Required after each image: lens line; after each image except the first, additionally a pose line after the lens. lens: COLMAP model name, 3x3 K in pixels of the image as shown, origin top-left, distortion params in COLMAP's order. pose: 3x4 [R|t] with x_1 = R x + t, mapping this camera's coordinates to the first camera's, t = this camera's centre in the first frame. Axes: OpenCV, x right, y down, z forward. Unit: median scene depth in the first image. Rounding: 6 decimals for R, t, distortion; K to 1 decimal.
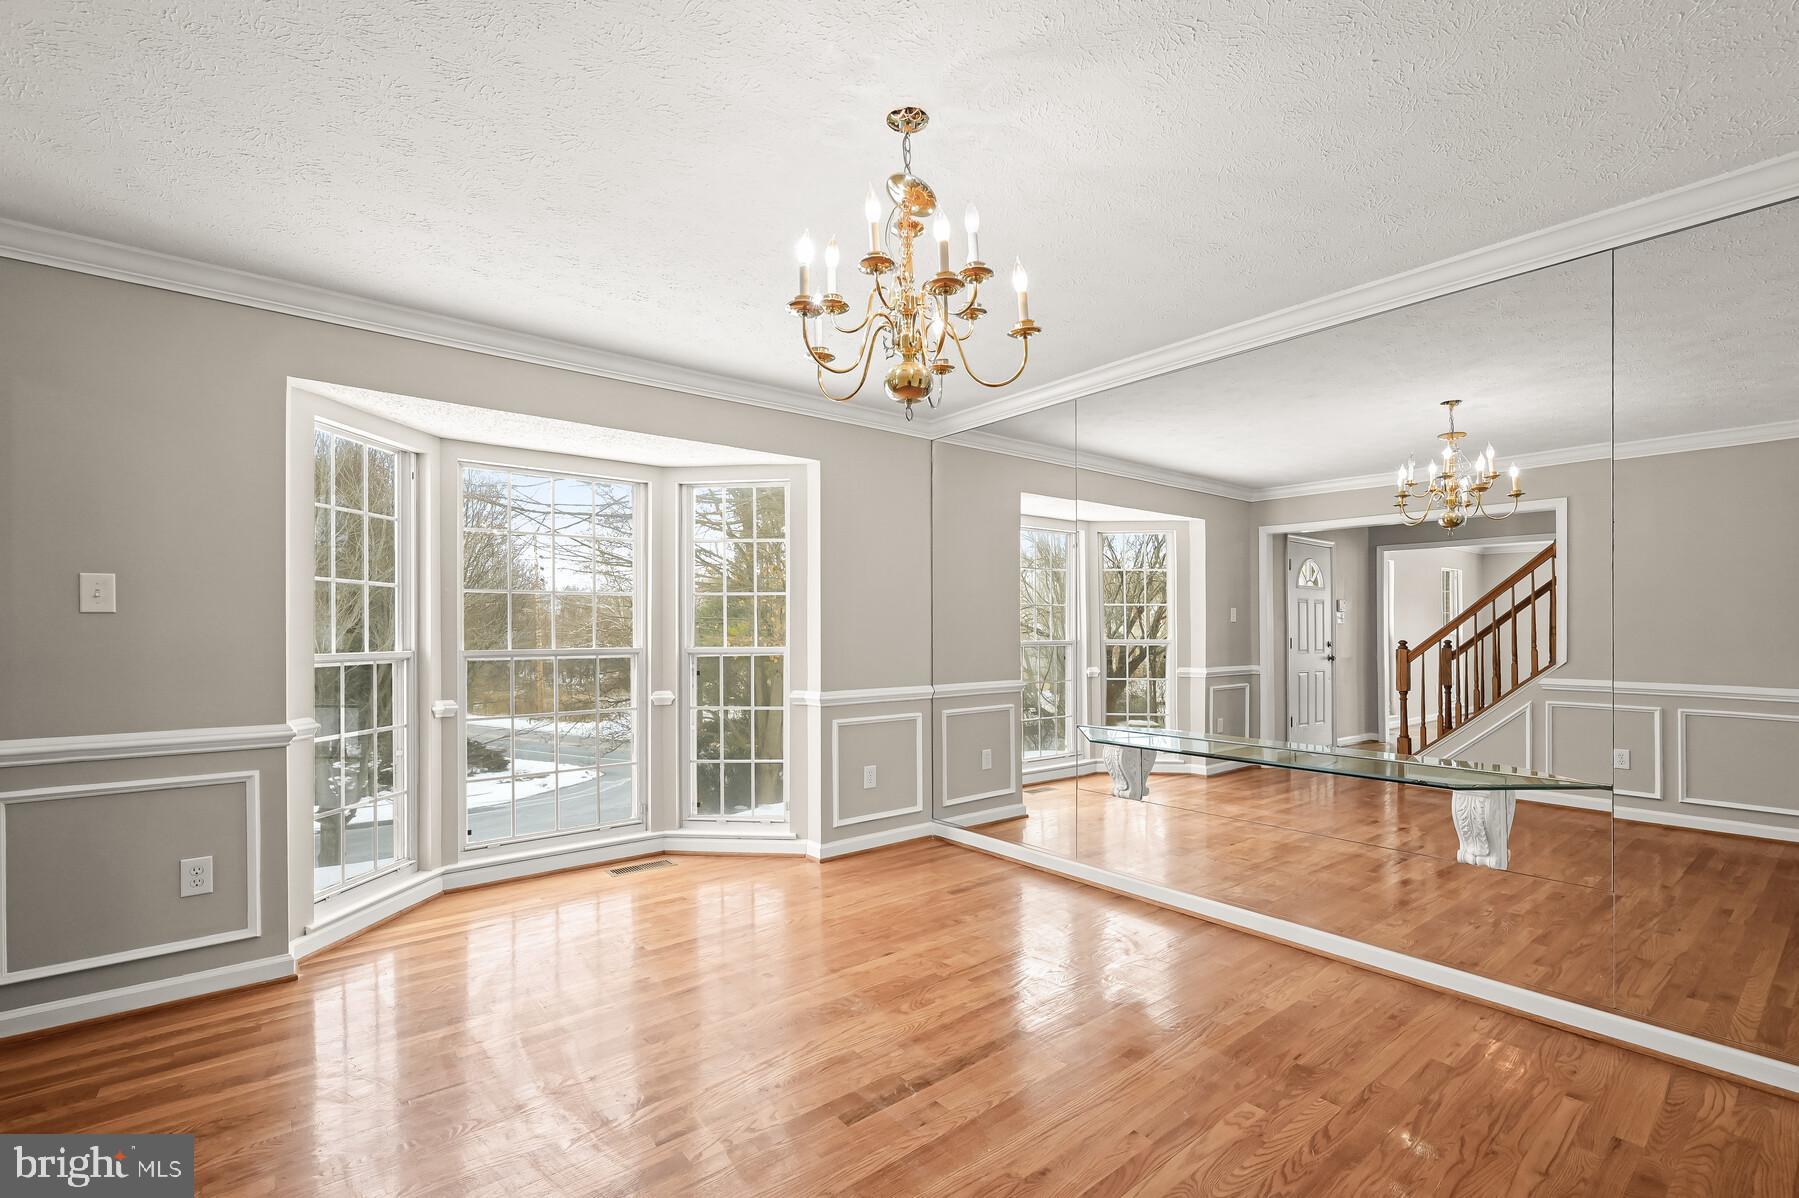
lens RADIAL K [[779.3, 0, 941.7], [0, 779.3, 629.4], [0, 0, 1]] dist [-0.000950, 0.000164]
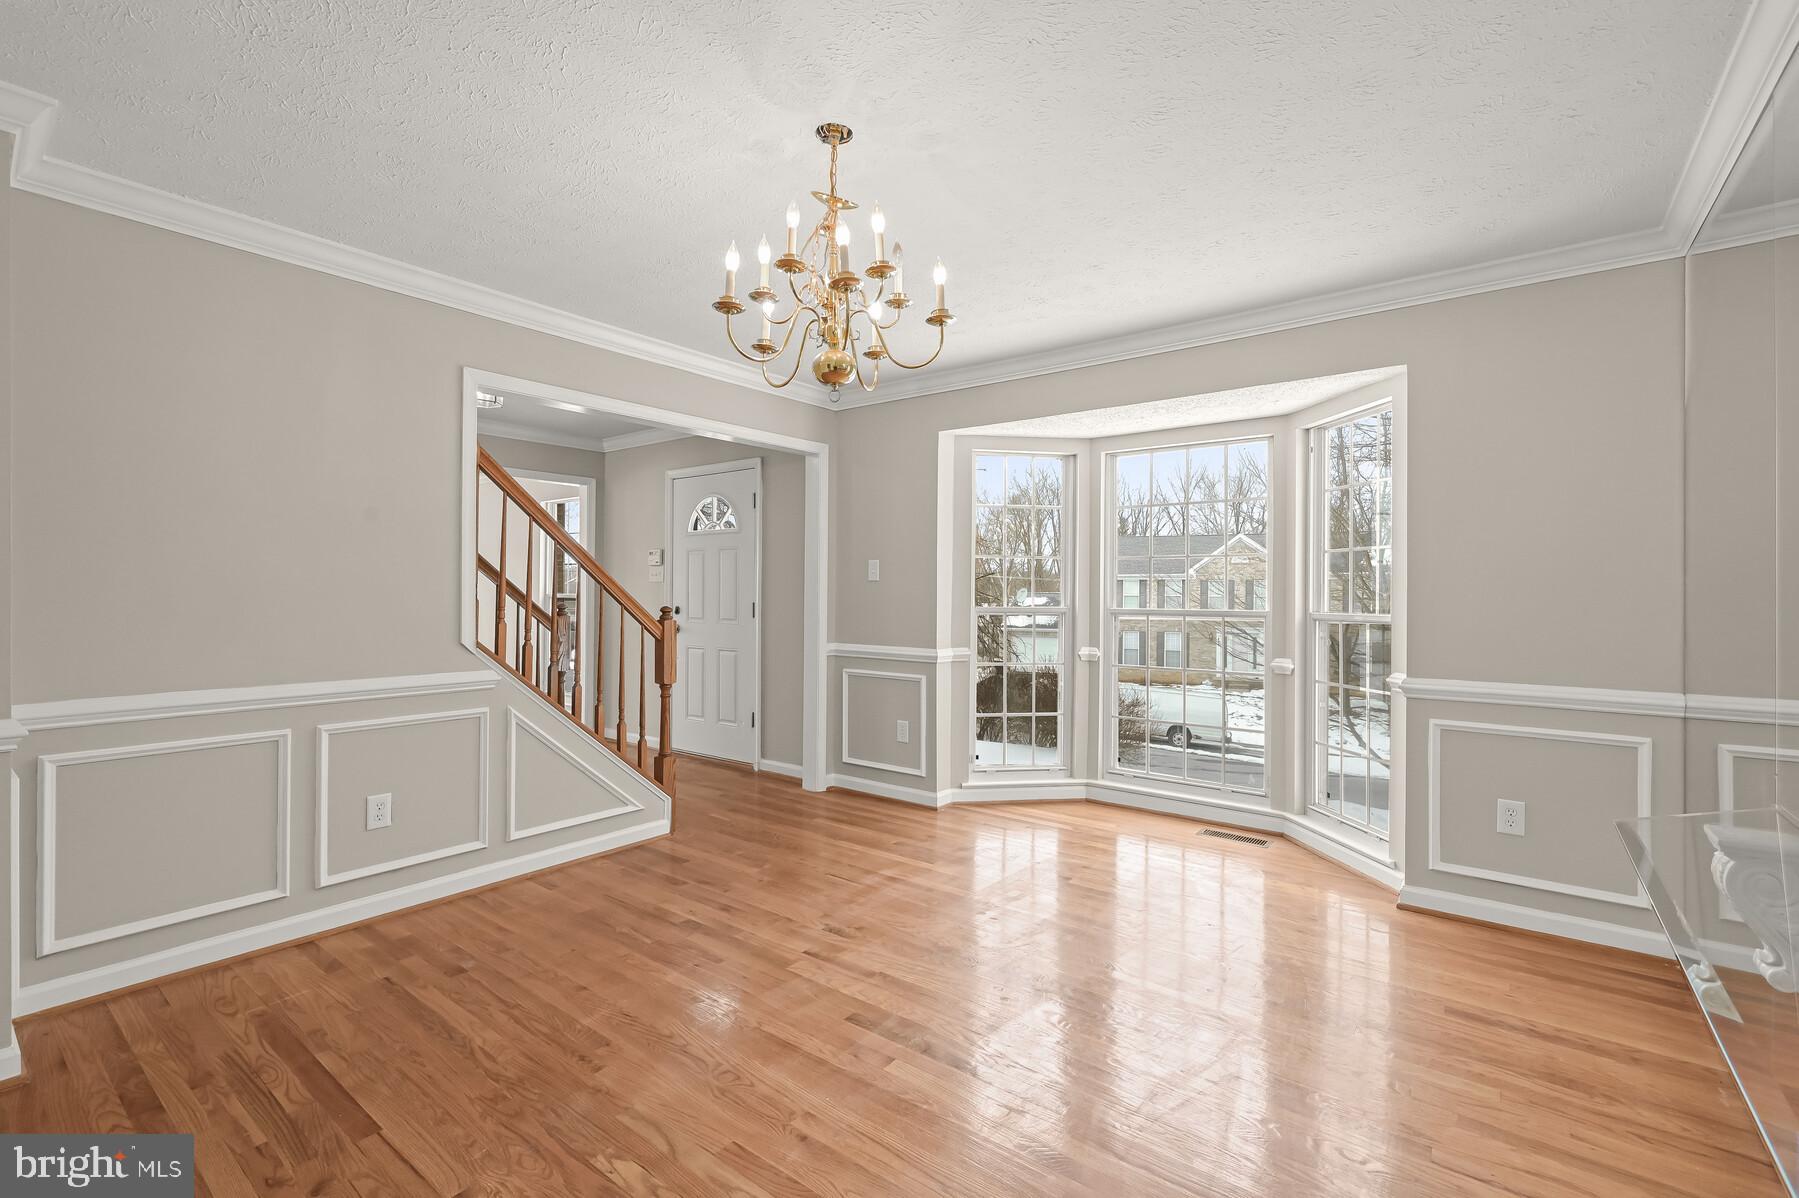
lens RADIAL K [[792.8, 0, 904.4], [0, 792.8, 589.9], [0, 0, 1]] dist [-0.003380, 0.001228]
pose [[0.220073, 0.002310, -0.975481, 0.487680], [-0.003420, 0.999993, 0.001596, -0.002198], [0.975477, 0.002985, 0.220079, 0.384219]]
